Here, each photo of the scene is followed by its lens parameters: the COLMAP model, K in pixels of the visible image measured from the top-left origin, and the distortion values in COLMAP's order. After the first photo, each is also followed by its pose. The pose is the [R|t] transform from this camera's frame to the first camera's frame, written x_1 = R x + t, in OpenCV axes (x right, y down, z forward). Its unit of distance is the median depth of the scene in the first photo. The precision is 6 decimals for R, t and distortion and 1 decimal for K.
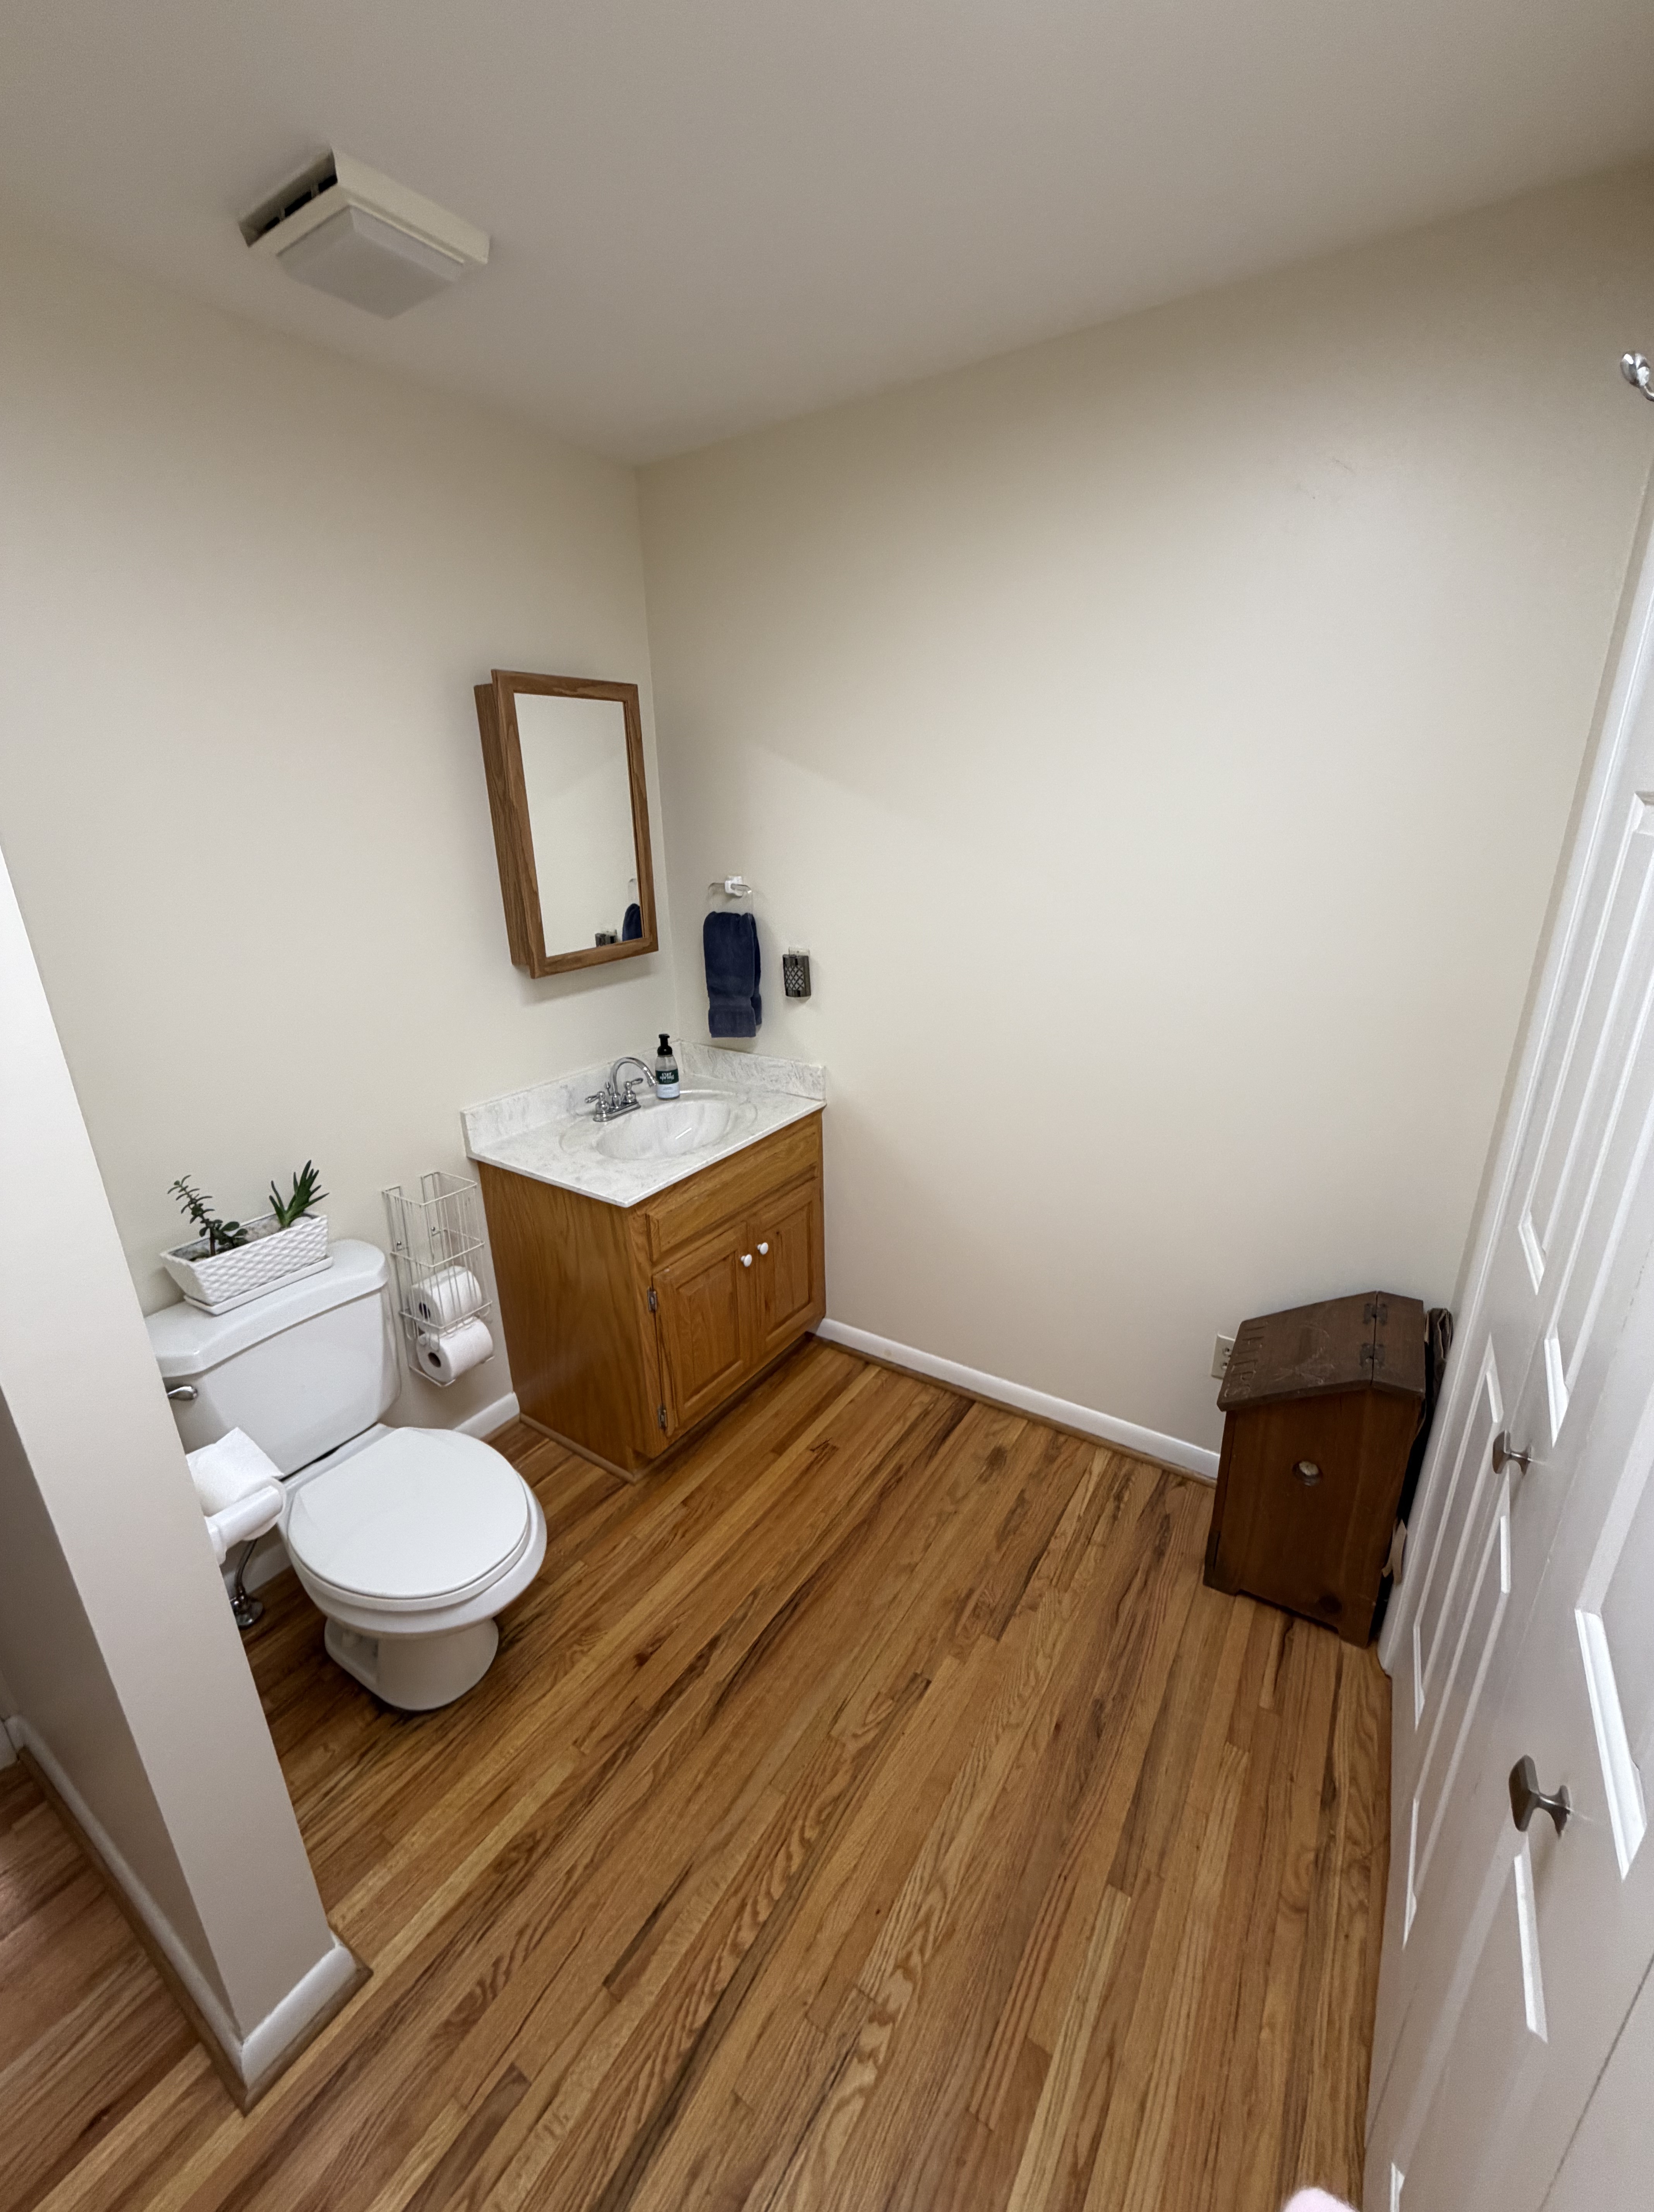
lens RADIAL K [[882.1, 0, 816.1], [0, 882.1, 1105.0], [0, 0, 1]] dist [0.000421, -0.000130]
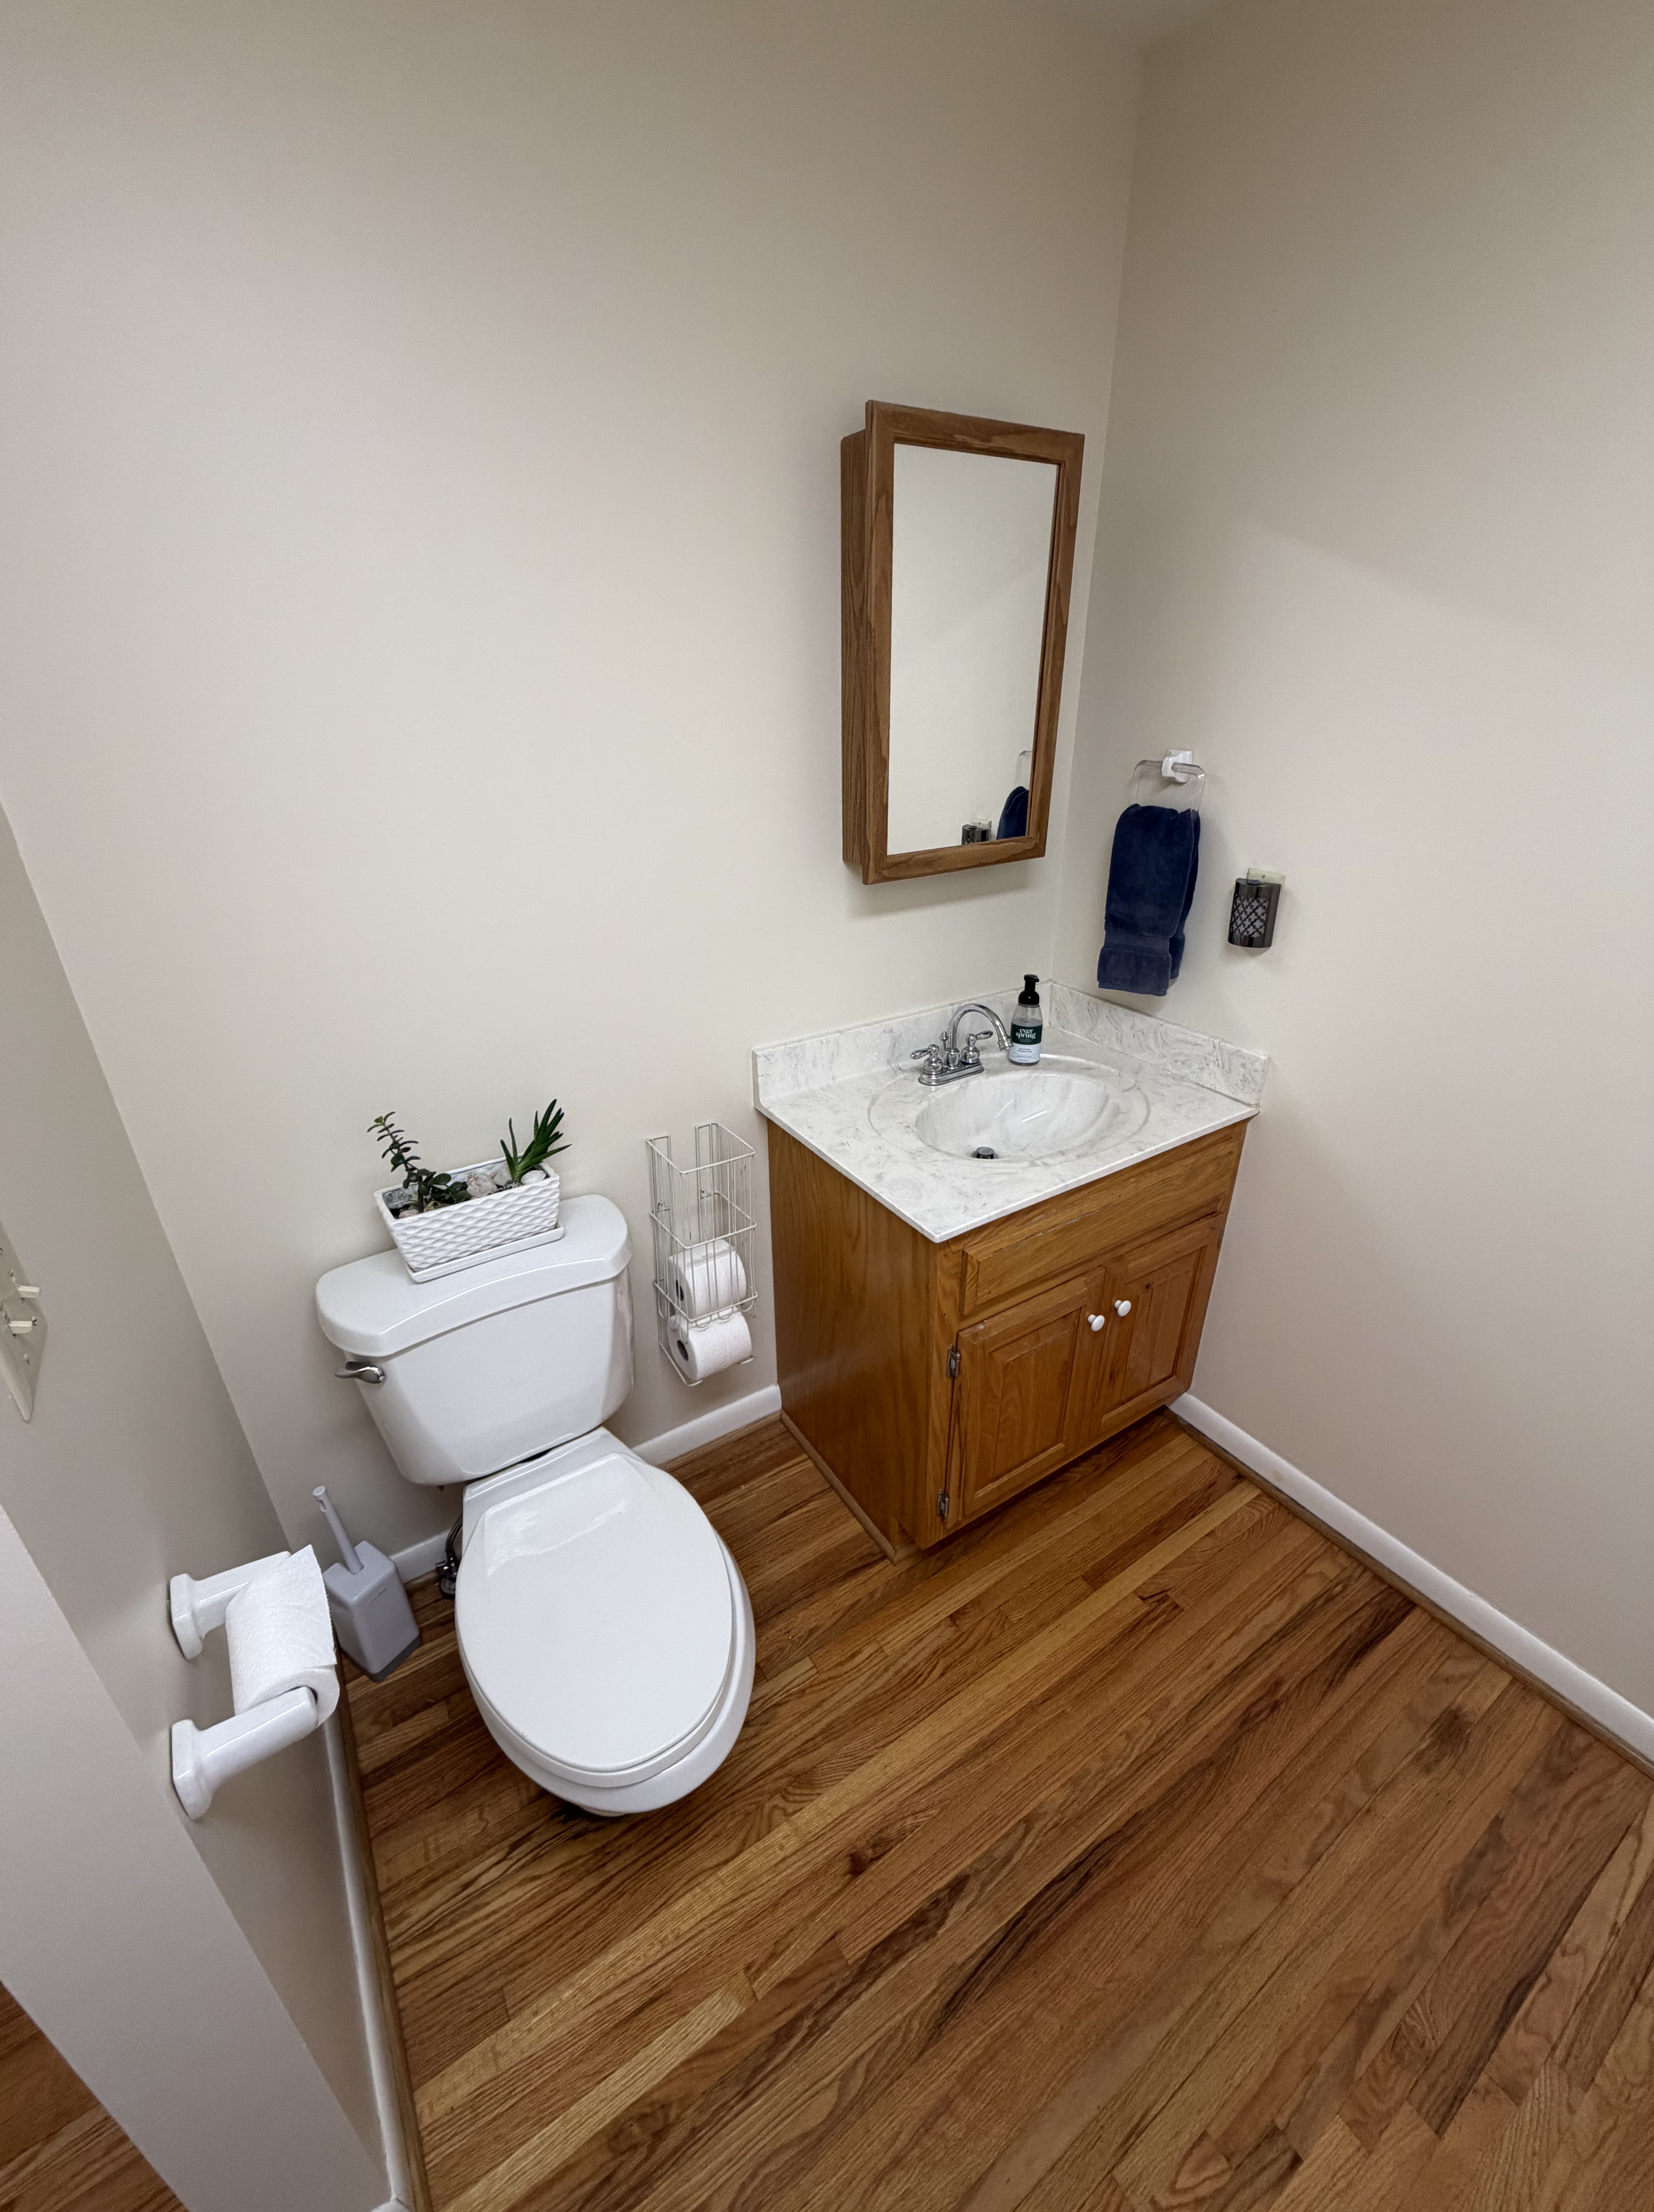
lens RADIAL K [[882.1, 0, 824.3], [0, 882.1, 1106.9], [0, 0, 1]] dist [0.000421, -0.000130]
pose [[0.919086, 0.179756, -0.350669, -0.087068], [-0.137364, 0.980224, 0.142448, -0.083775], [0.369340, -0.082753, 0.925603, 0.403513]]
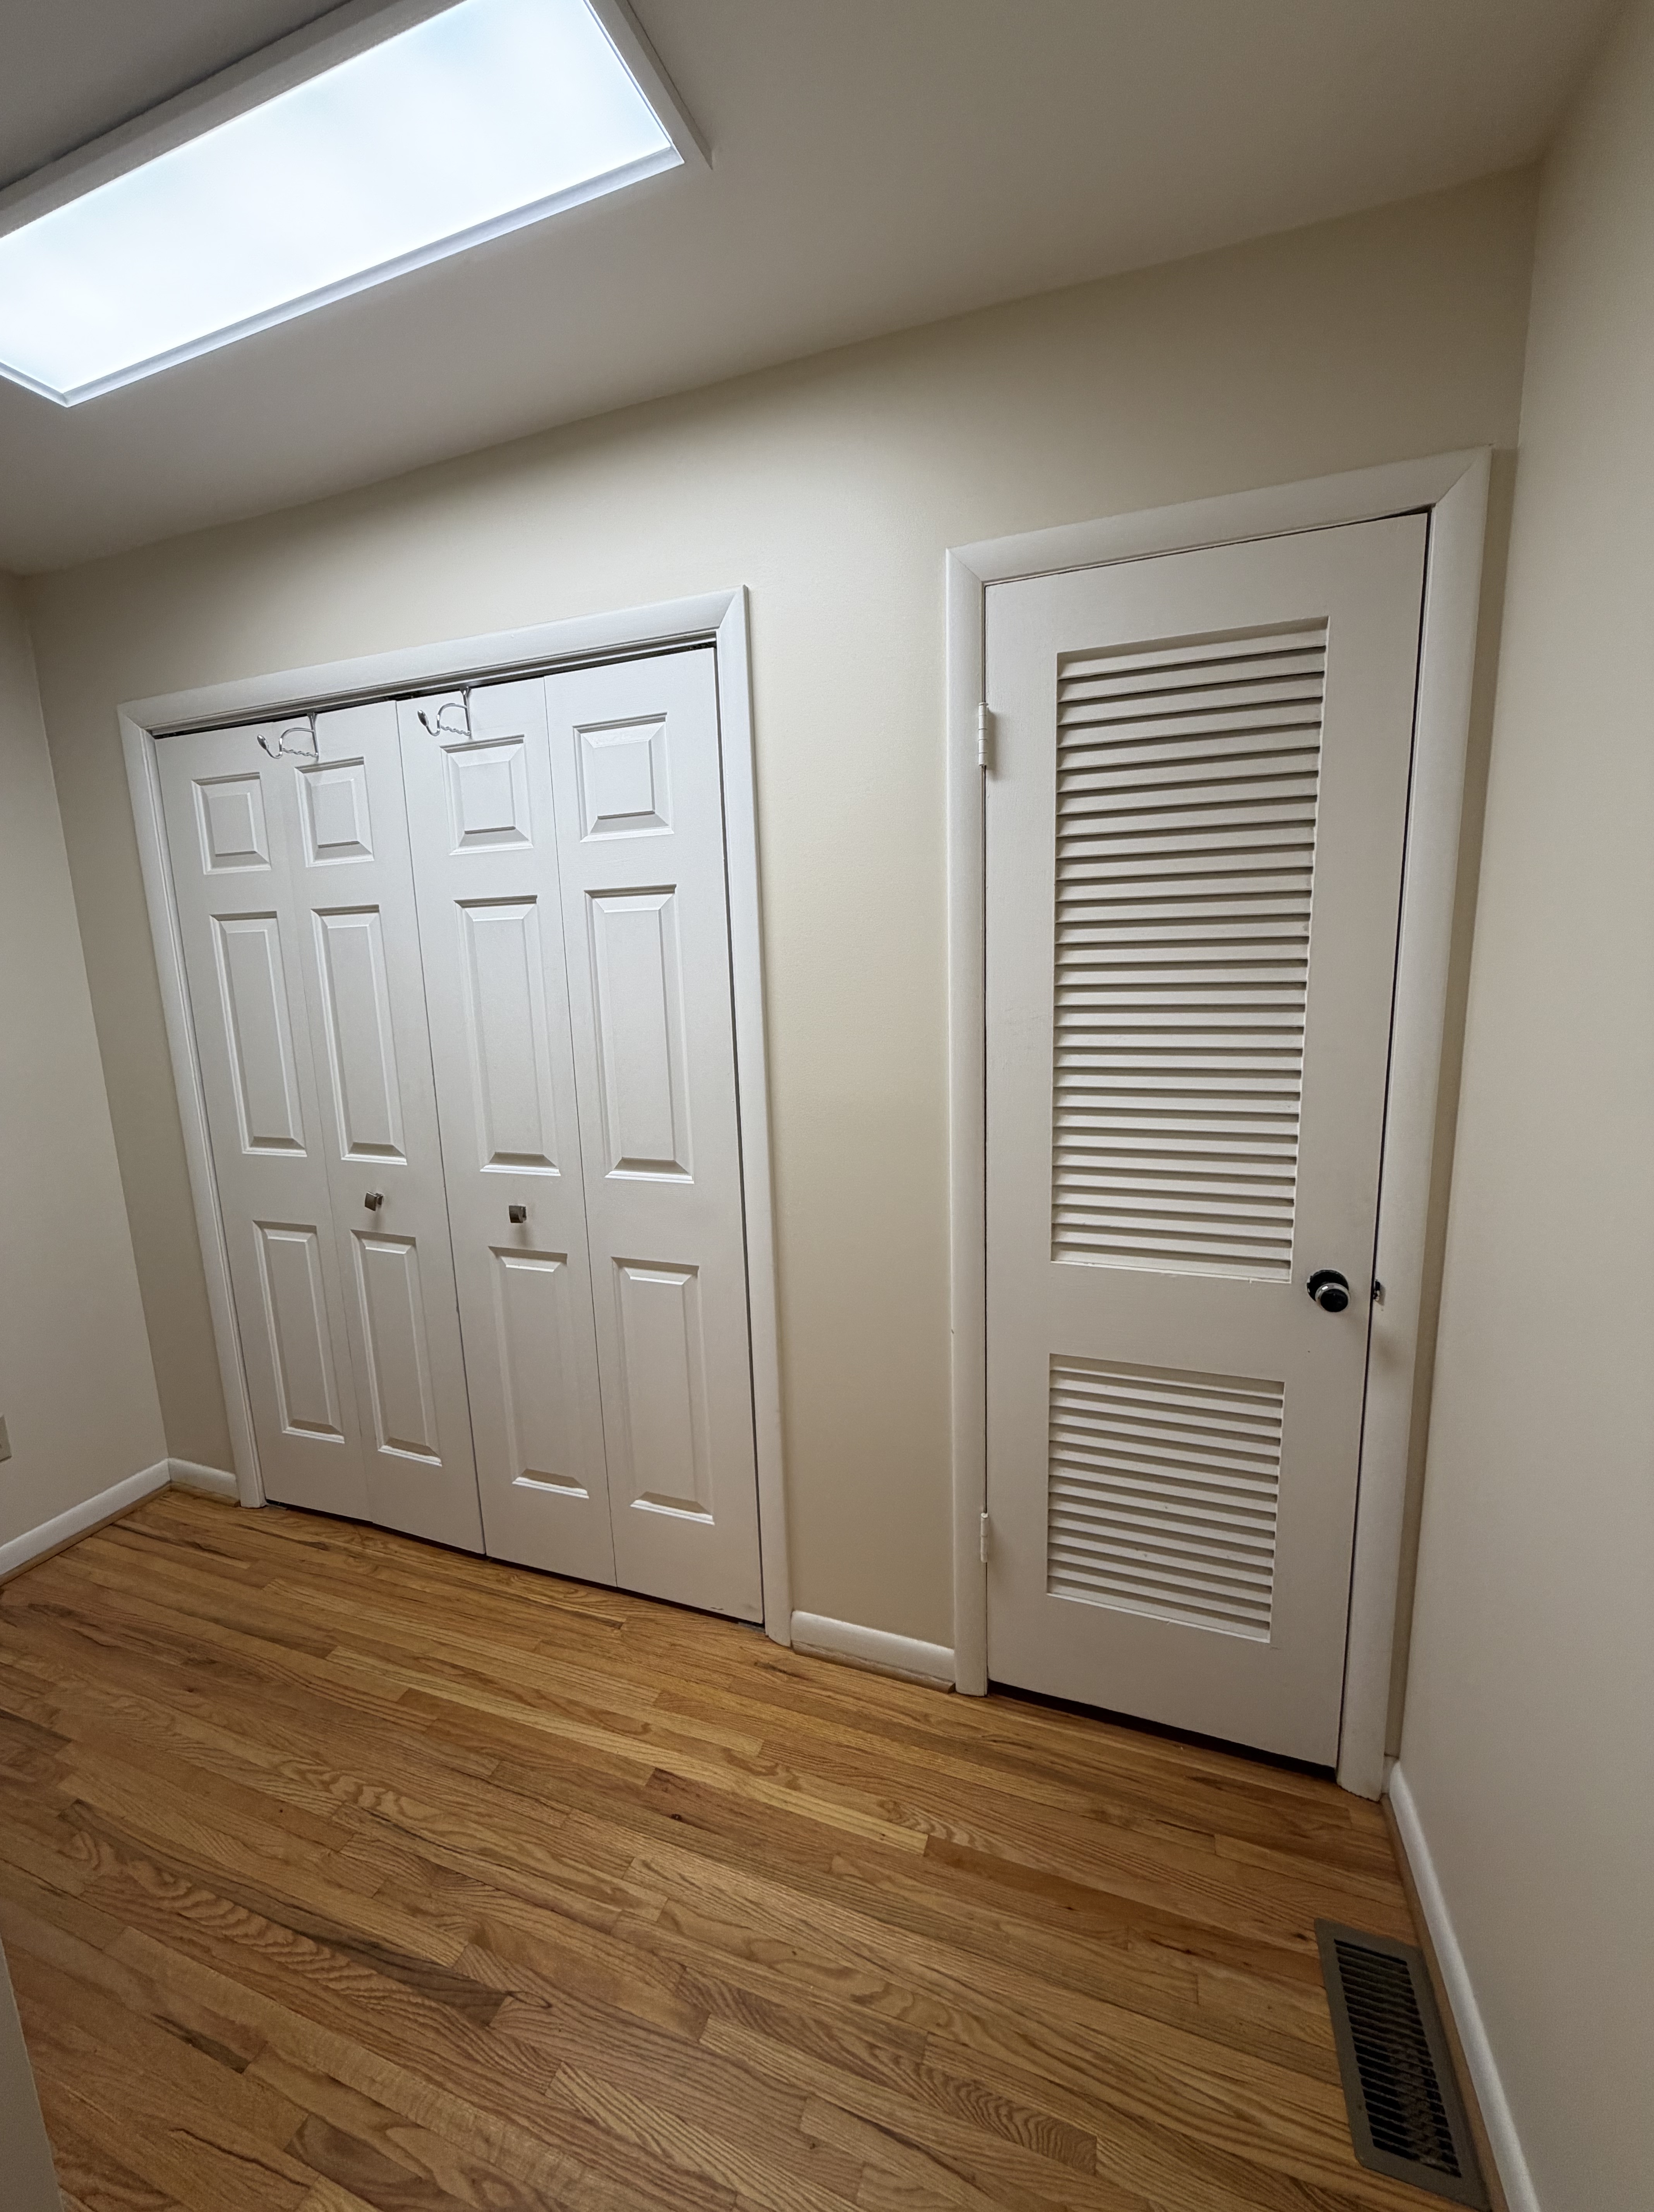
lens RADIAL K [[882.1, 0, 838.7], [0, 882.1, 1104.1], [0, 0, 1]] dist [0.000421, -0.000130]
pose [[-0.249510, -0.137397, 0.958575, -0.904424], [0.355224, 0.907892, 0.222595, 0.059473], [-0.900866, 0.396049, -0.177721, 0.144968]]
